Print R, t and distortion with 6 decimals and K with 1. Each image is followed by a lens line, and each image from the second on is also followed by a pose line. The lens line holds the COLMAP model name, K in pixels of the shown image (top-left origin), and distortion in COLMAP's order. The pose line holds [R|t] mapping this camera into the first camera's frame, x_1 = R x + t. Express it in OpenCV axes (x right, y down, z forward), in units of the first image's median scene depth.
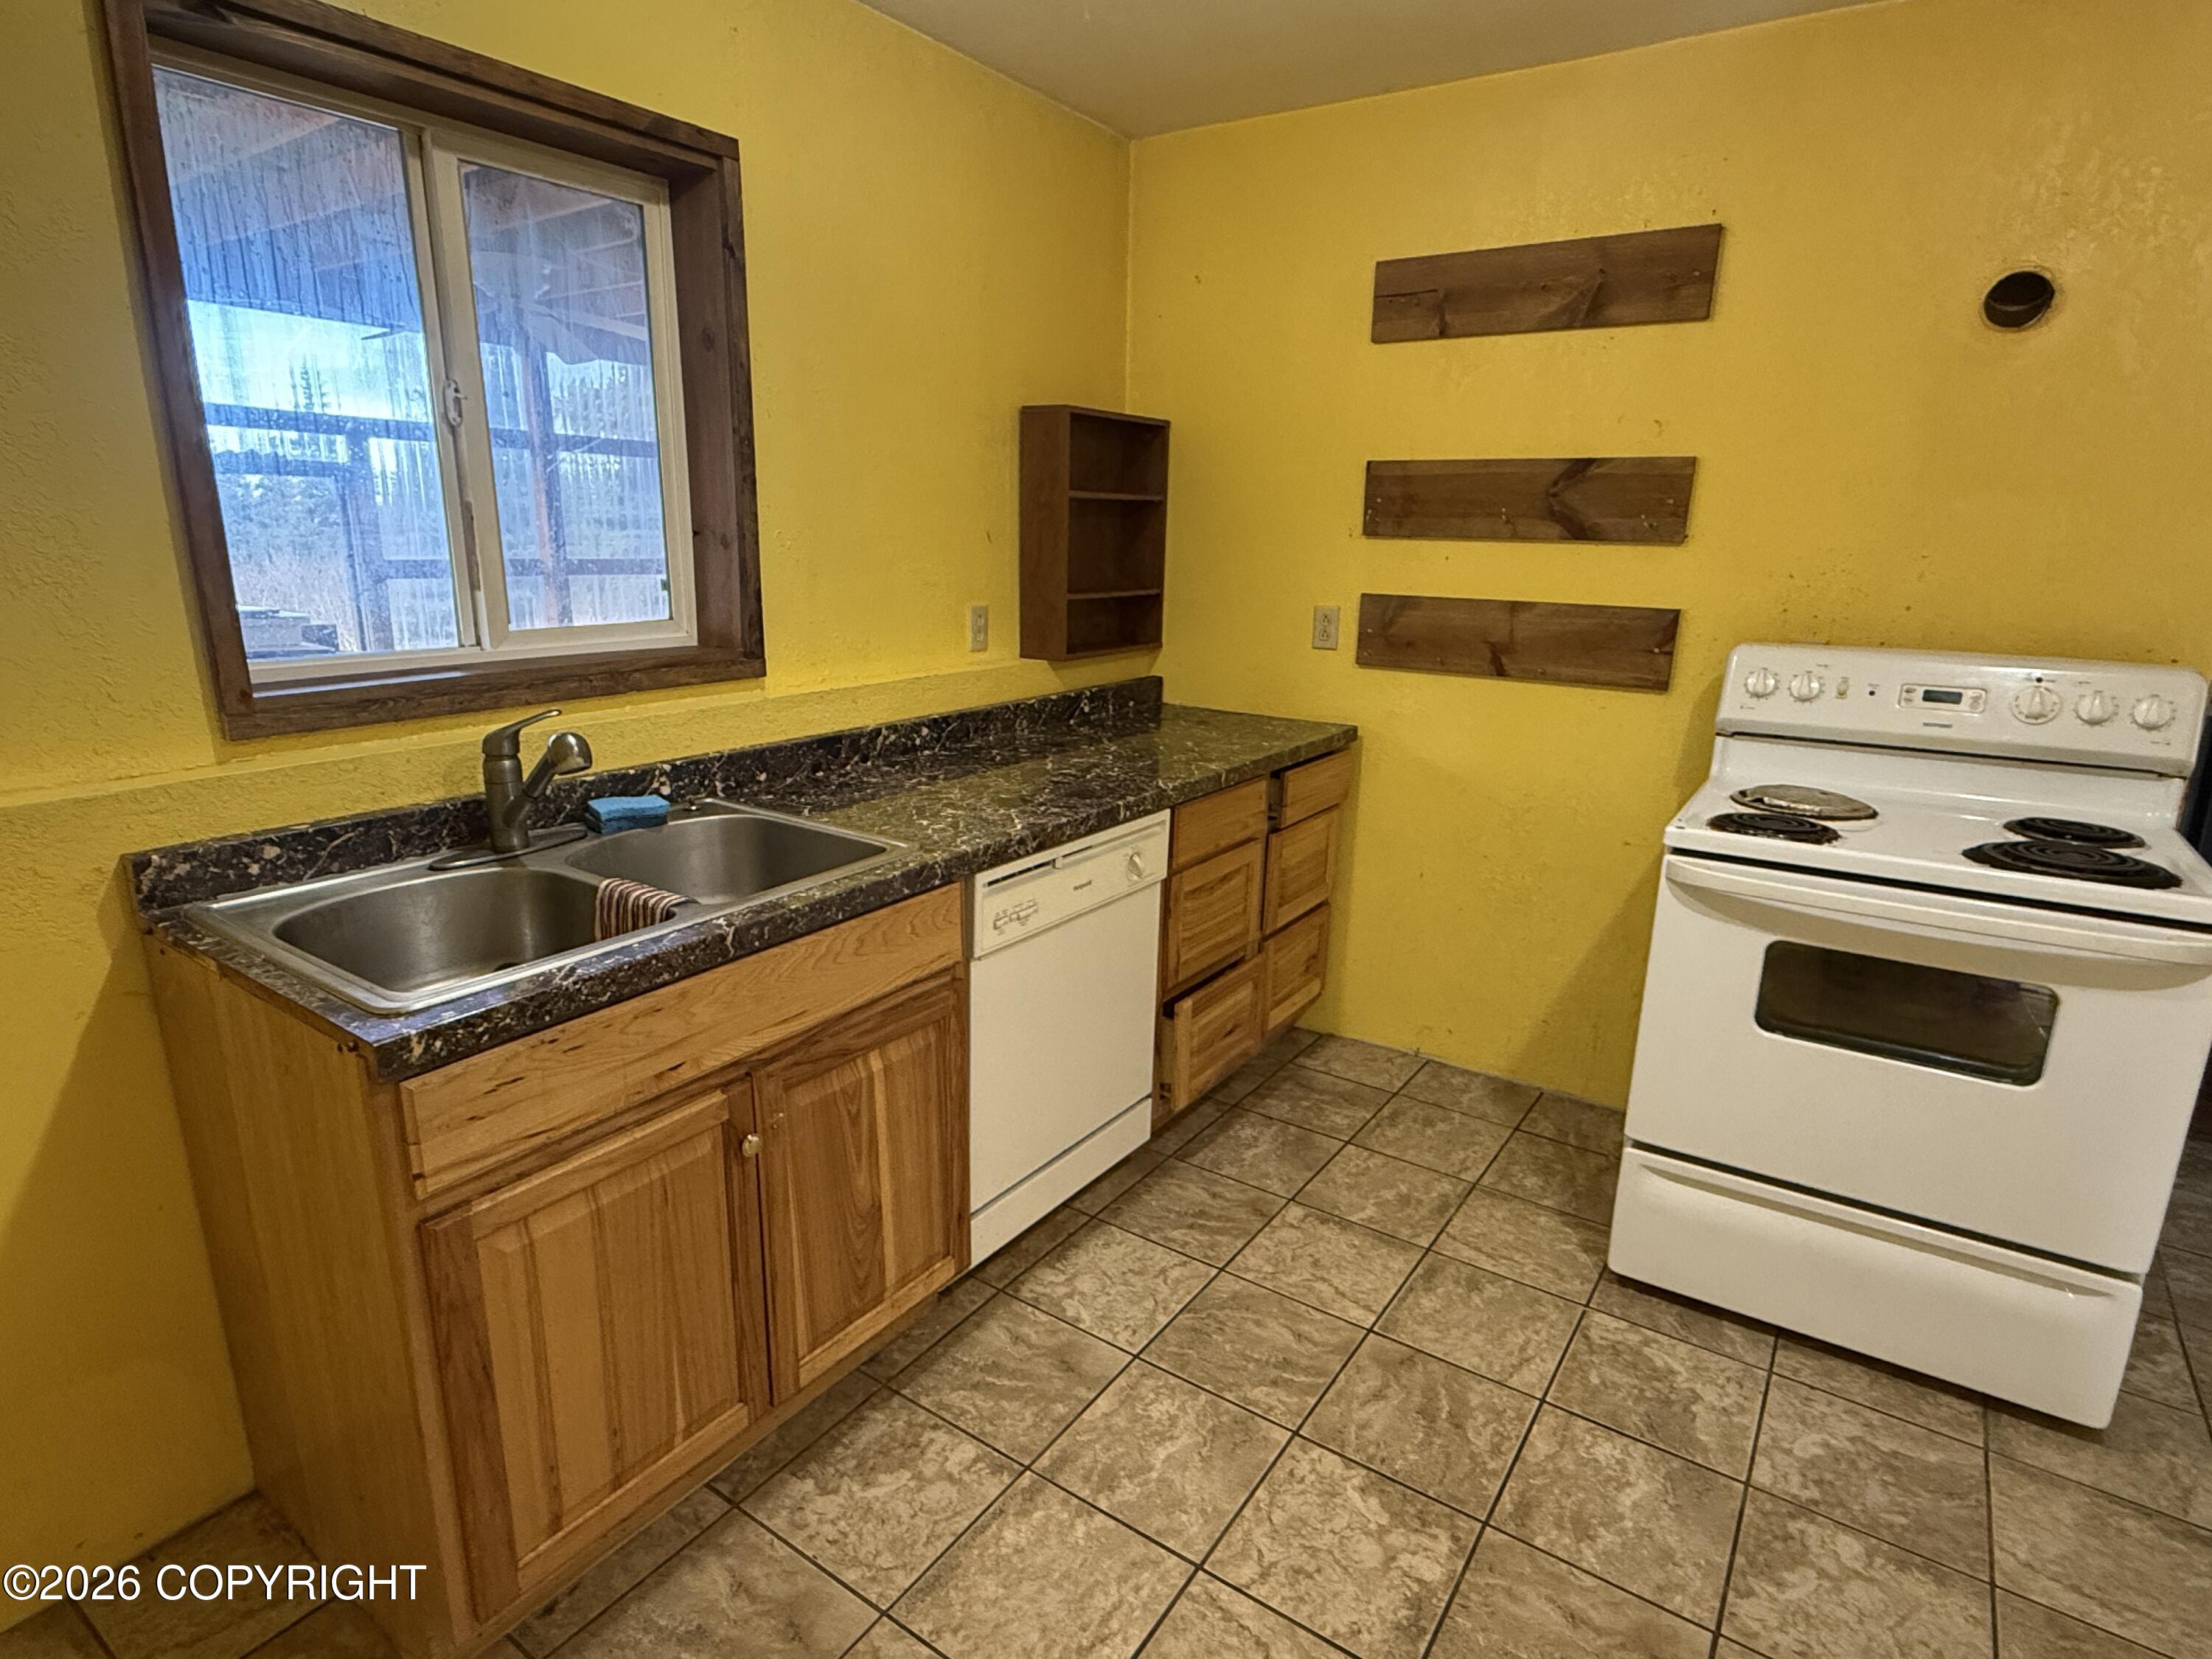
lens RADIAL K [[1174.1, 0, 1109.8], [0, 1174.1, 832.3], [0, 0, 1]] dist [0.002256, -0.002348]
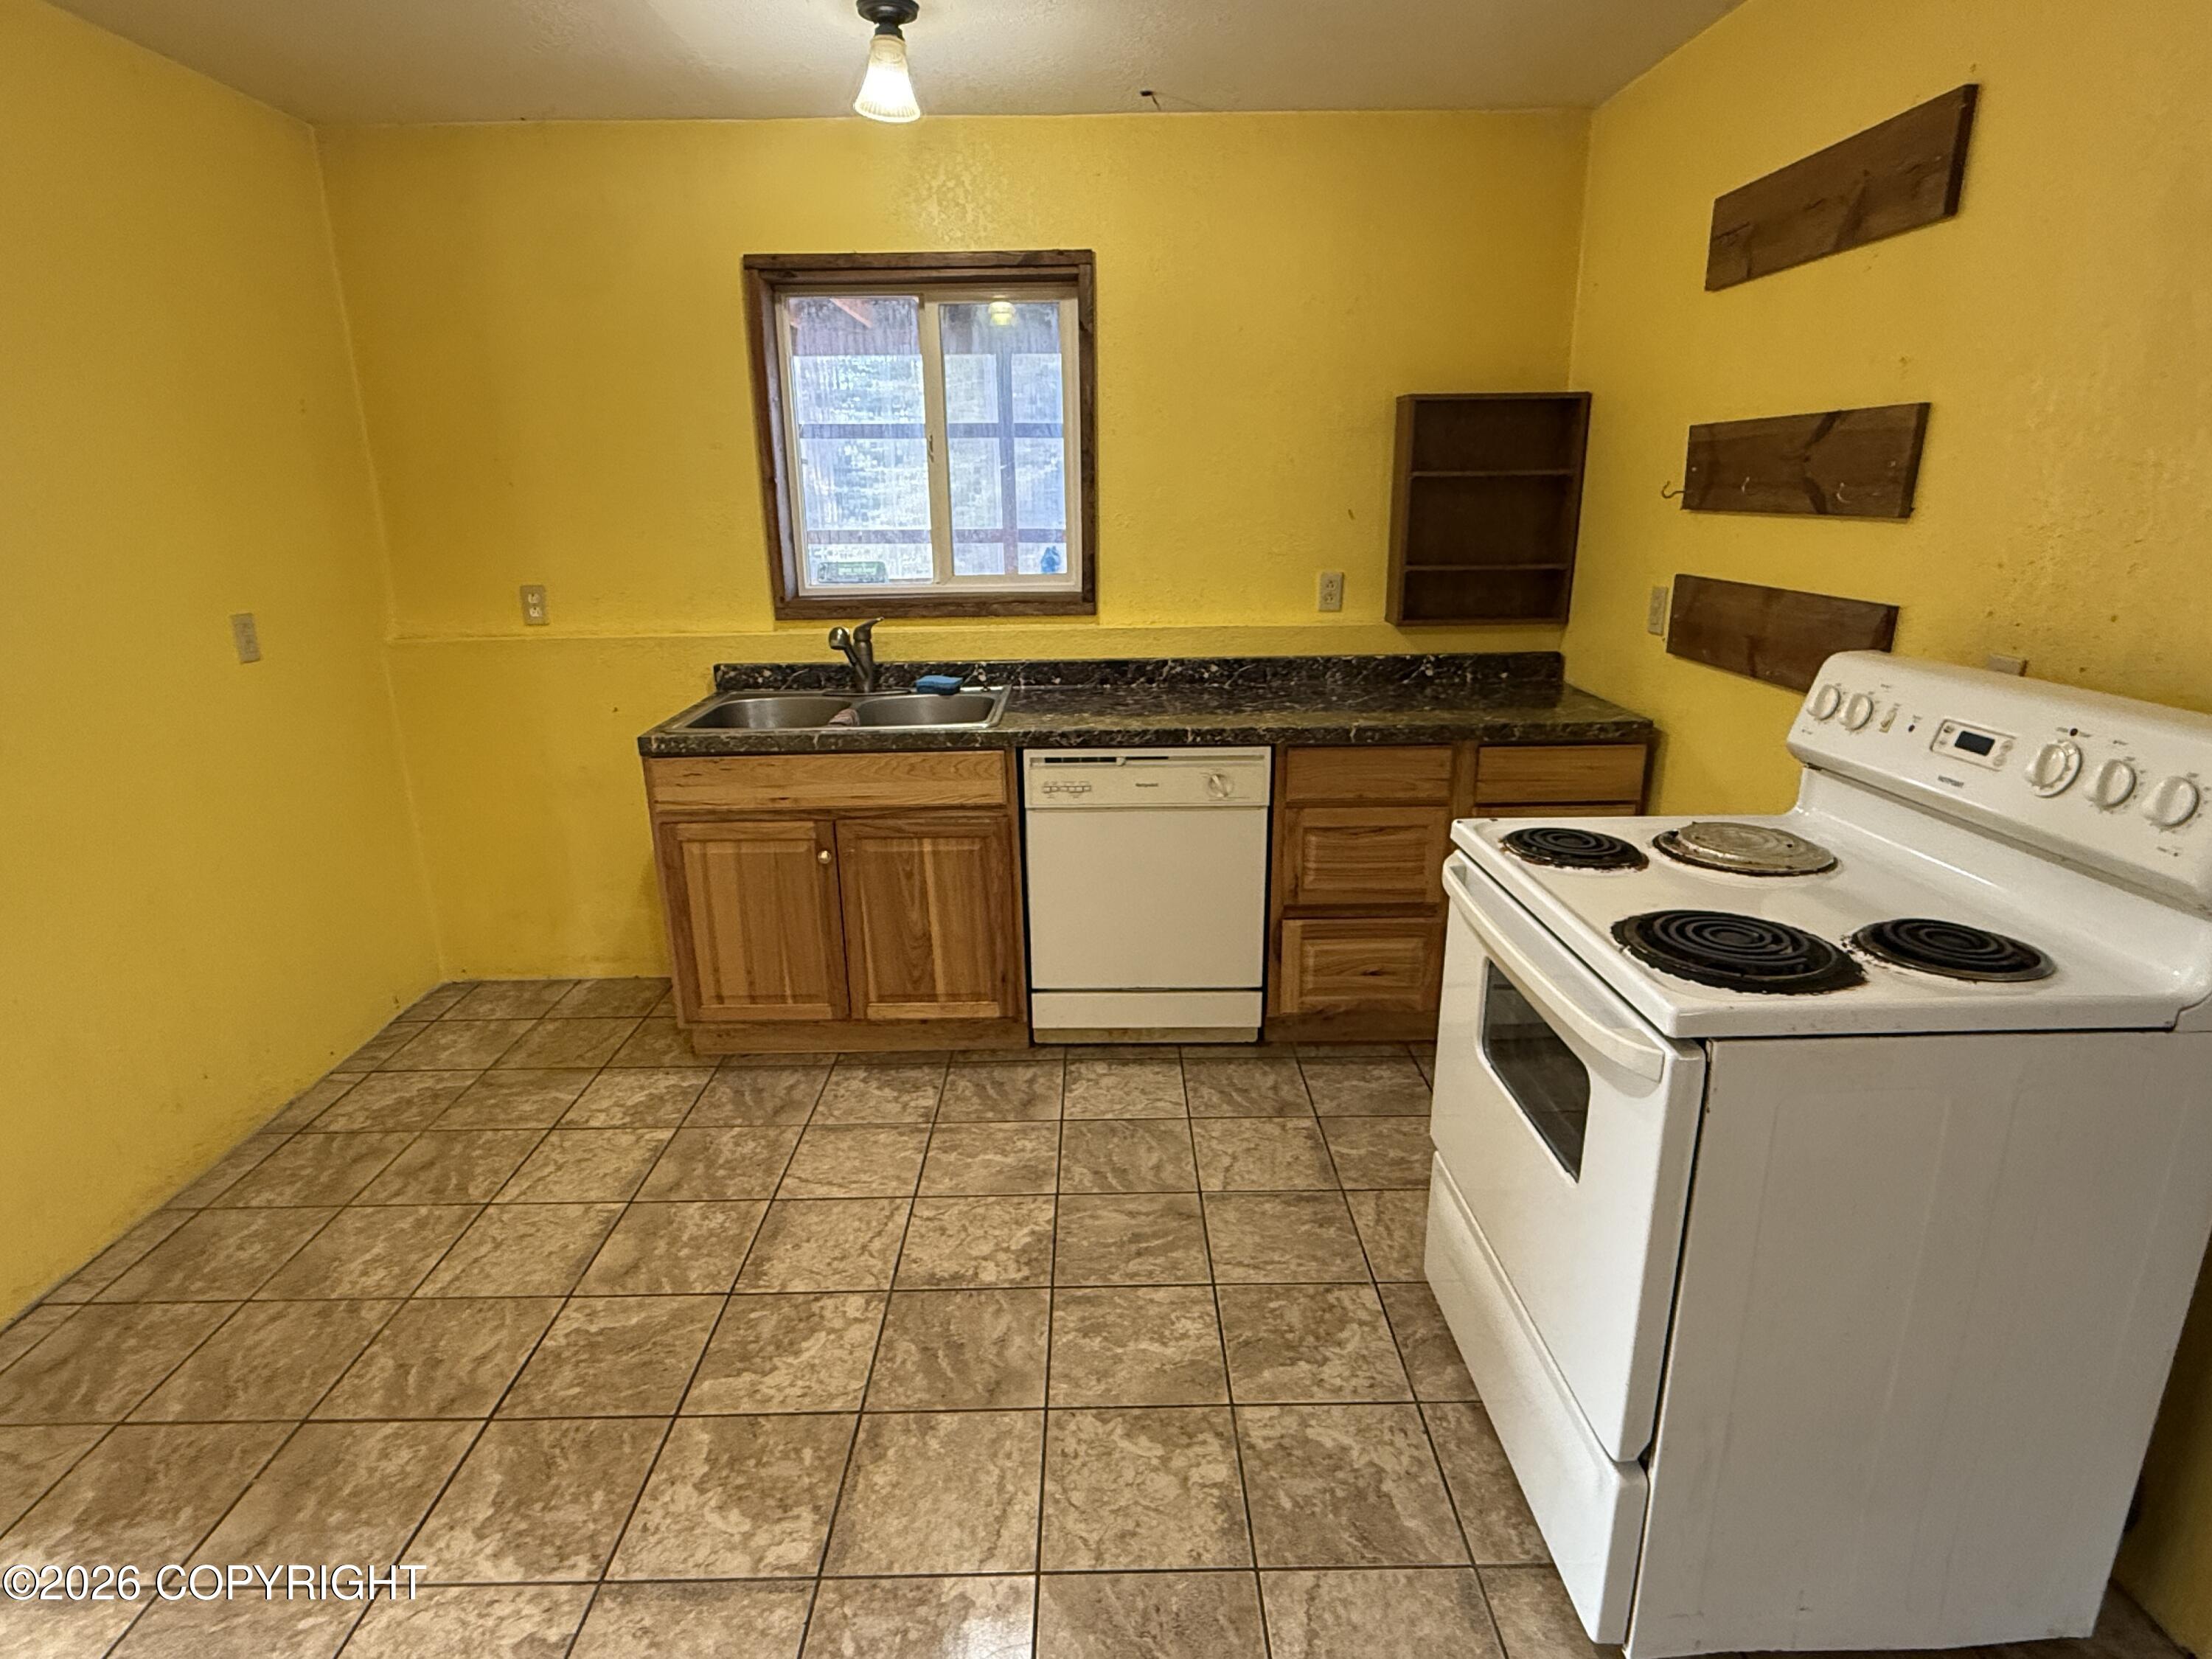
lens RADIAL K [[1174.1, 0, 1109.4], [0, 1174.1, 829.5], [0, 0, 1]] dist [0.002256, -0.002348]
pose [[0.573724, 0.205488, -0.792853, 0.977947], [-0.185955, 0.975417, 0.118243, -0.052405], [0.797660, 0.079596, 0.597832, 0.180071]]
